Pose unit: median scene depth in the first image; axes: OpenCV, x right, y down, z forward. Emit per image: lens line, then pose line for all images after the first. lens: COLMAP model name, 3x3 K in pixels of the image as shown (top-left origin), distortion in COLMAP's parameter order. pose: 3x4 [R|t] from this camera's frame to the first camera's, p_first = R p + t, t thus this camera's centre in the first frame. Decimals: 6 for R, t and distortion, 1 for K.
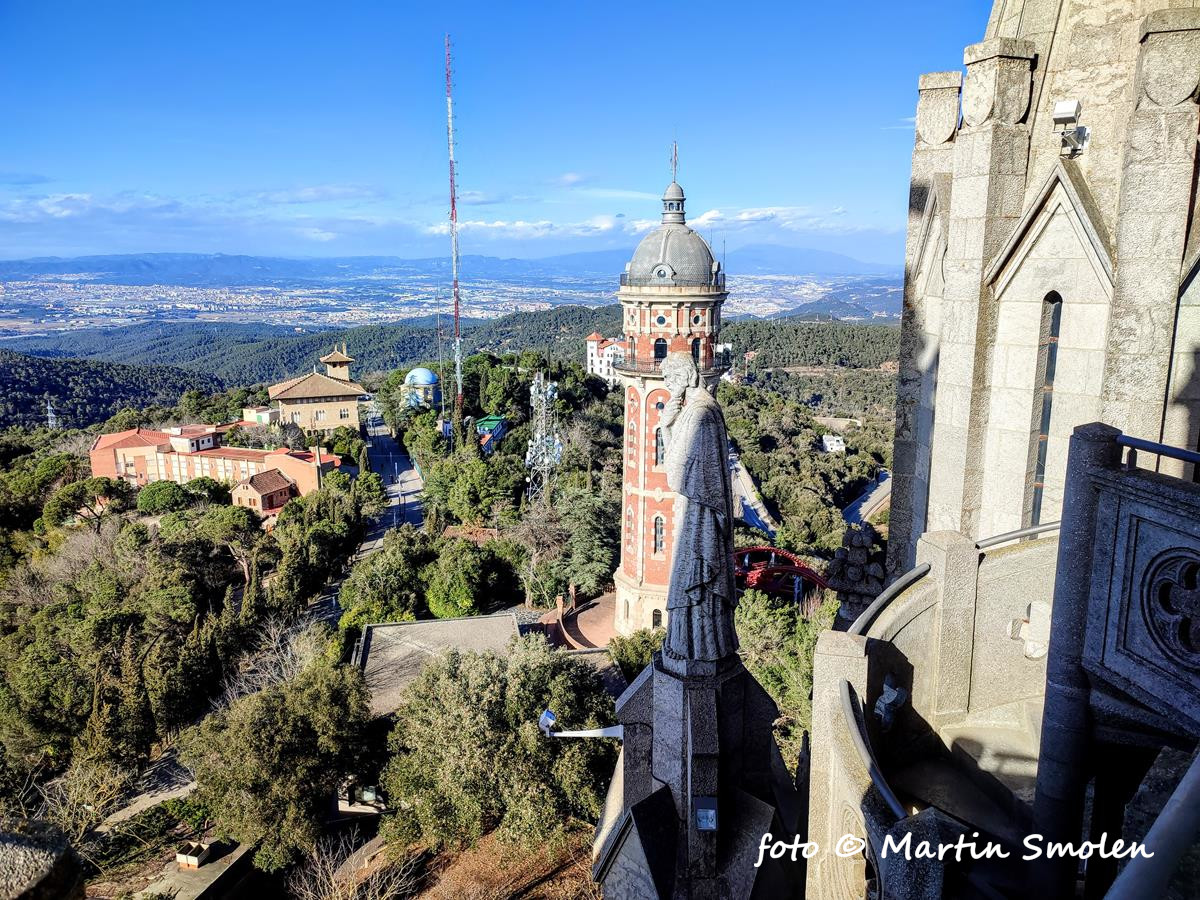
lens RADIAL K [[872.9, 0, 593.1], [0, 872.9, 454.5], [0, 0, 1]] dist [0.035254, -0.023639]
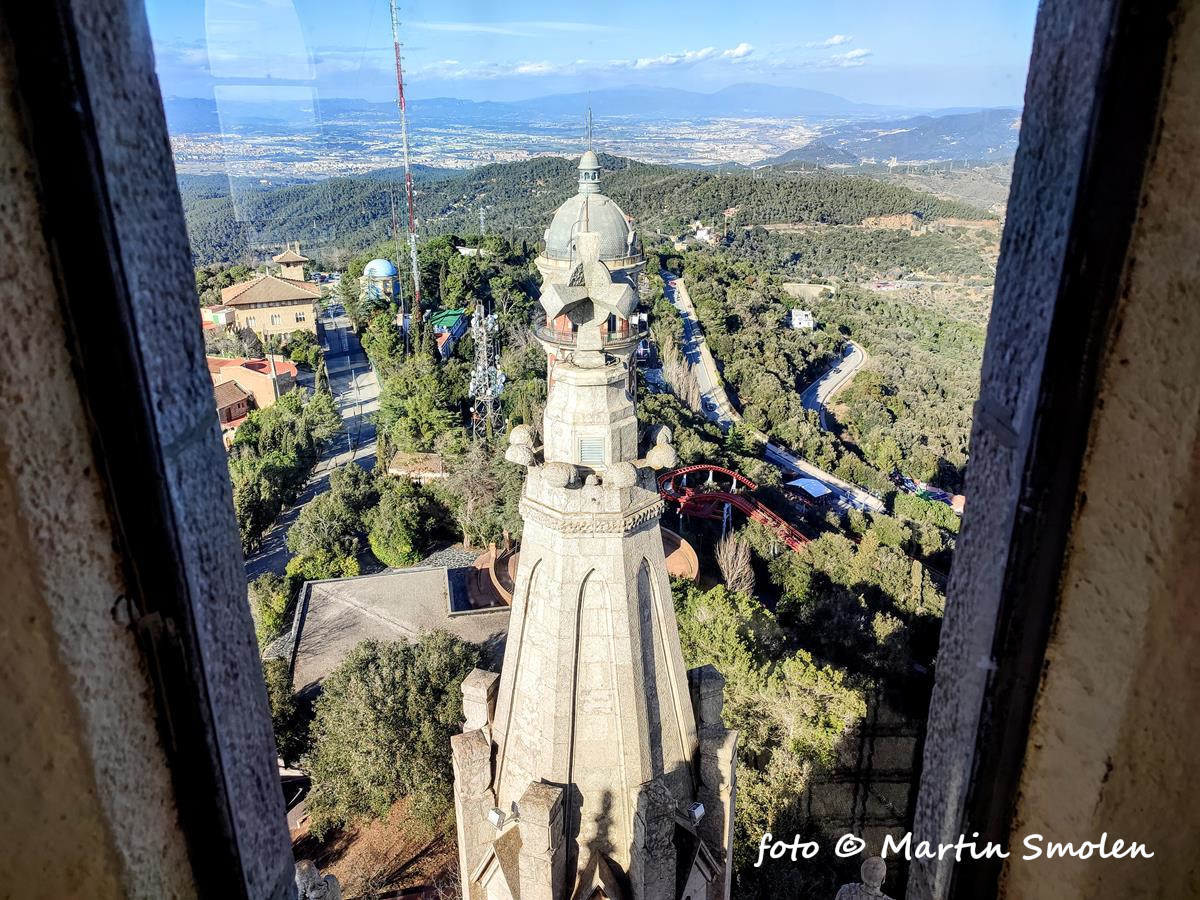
lens RADIAL K [[872.9, 0, 601.7], [0, 872.9, 446.0], [0, 0, 1]] dist [0.035254, -0.023639]
pose [[0.999703, -0.011802, 0.021333, 0.038386], [0.008055, 0.985778, 0.167862, -0.068933], [-0.023010, -0.167640, 0.985580, -0.019678]]
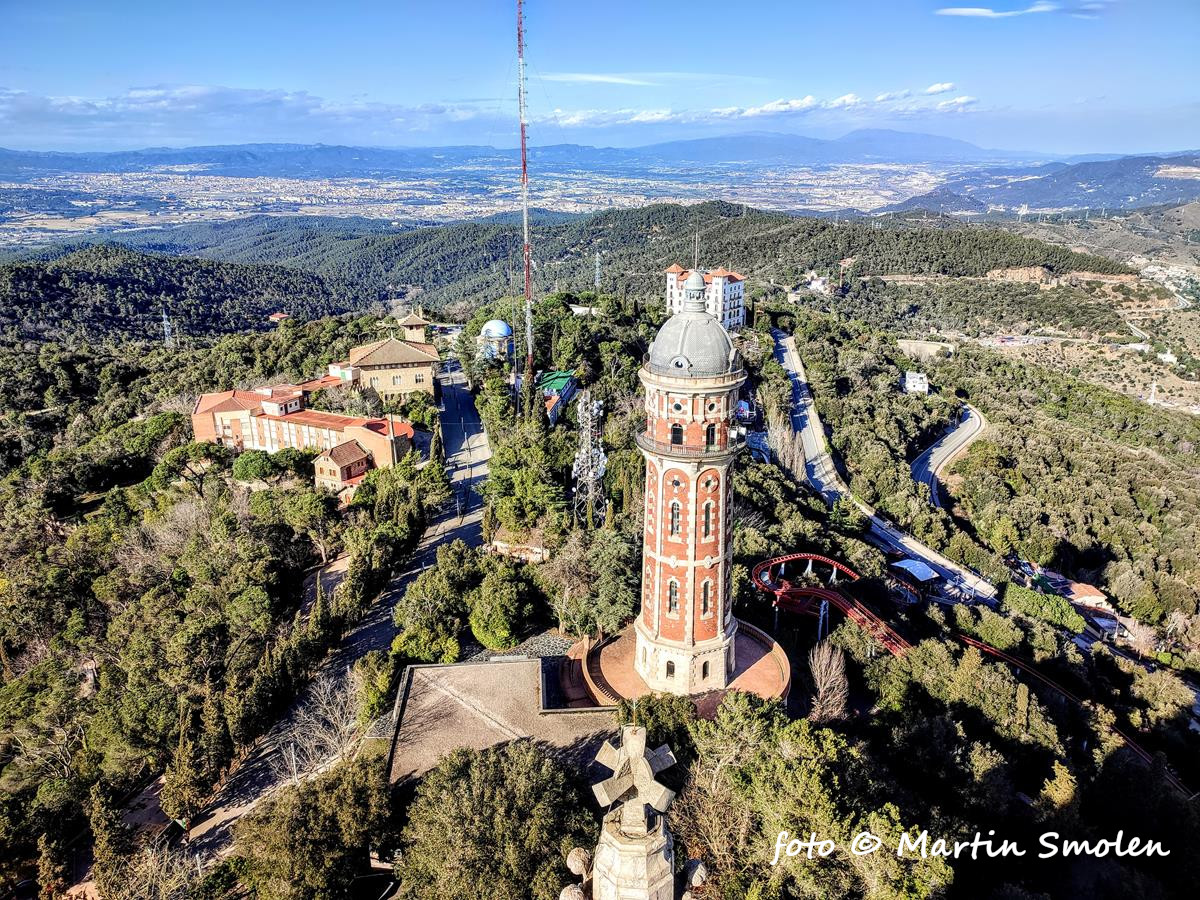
lens RADIAL K [[872.9, 0, 599.6], [0, 872.9, 441.1], [0, 0, 1]] dist [0.035254, -0.023639]
pose [[0.994263, 0.032829, -0.101799, 0.042677], [-0.019769, 0.991738, 0.126750, -0.112737], [0.105119, -0.124010, 0.986697, -0.026103]]
